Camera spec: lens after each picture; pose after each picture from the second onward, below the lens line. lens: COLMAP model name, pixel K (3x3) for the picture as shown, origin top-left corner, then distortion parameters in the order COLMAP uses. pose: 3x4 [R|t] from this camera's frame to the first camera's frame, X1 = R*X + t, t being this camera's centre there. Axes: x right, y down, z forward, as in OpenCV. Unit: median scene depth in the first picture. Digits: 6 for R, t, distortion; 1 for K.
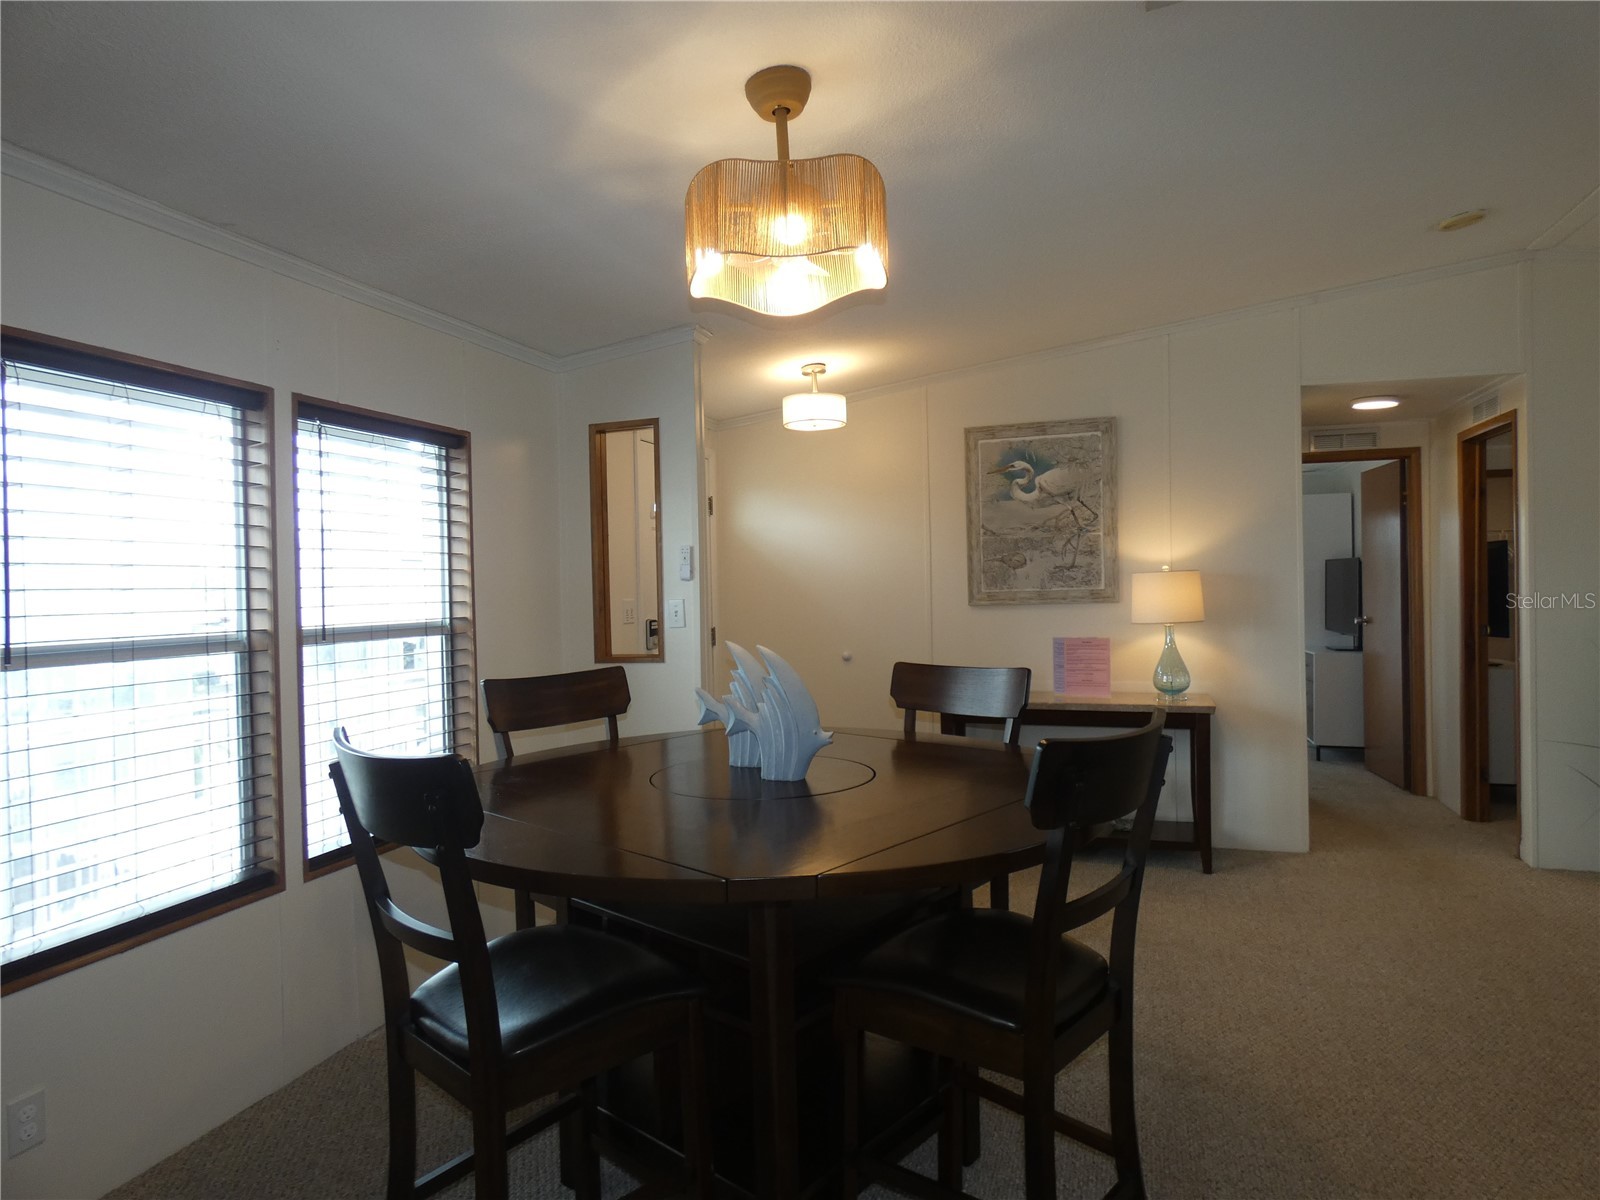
lens RADIAL K [[962.4, 0, 813.4], [0, 962.4, 593.3], [0, 0, 1]] dist [-0.001859, 0.001993]
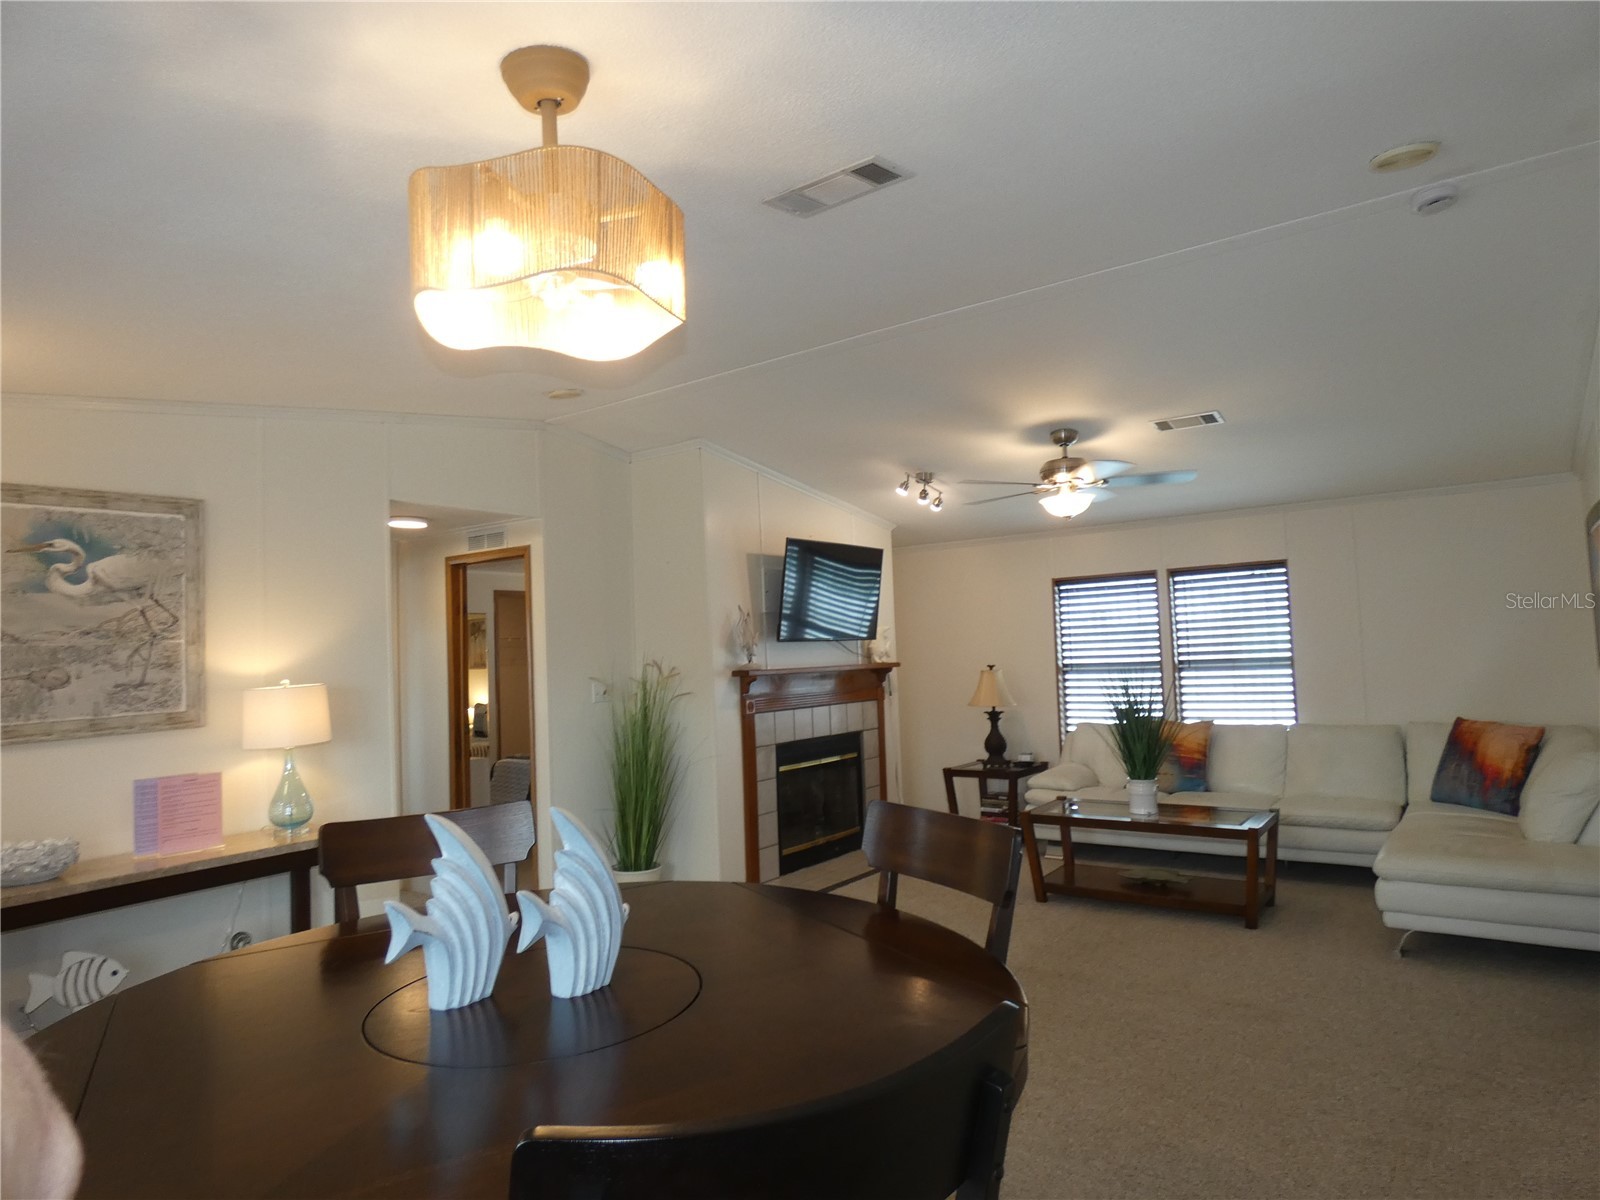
lens RADIAL K [[962.4, 0, 798.9], [0, 962.4, 600.0], [0, 0, 1]] dist [-0.001859, 0.001993]
pose [[0.316903, 0.052838, 0.946985, -0.298057], [0.042434, 0.996657, -0.069810, -0.019095], [-0.947508, 0.062307, 0.313601, 0.262628]]
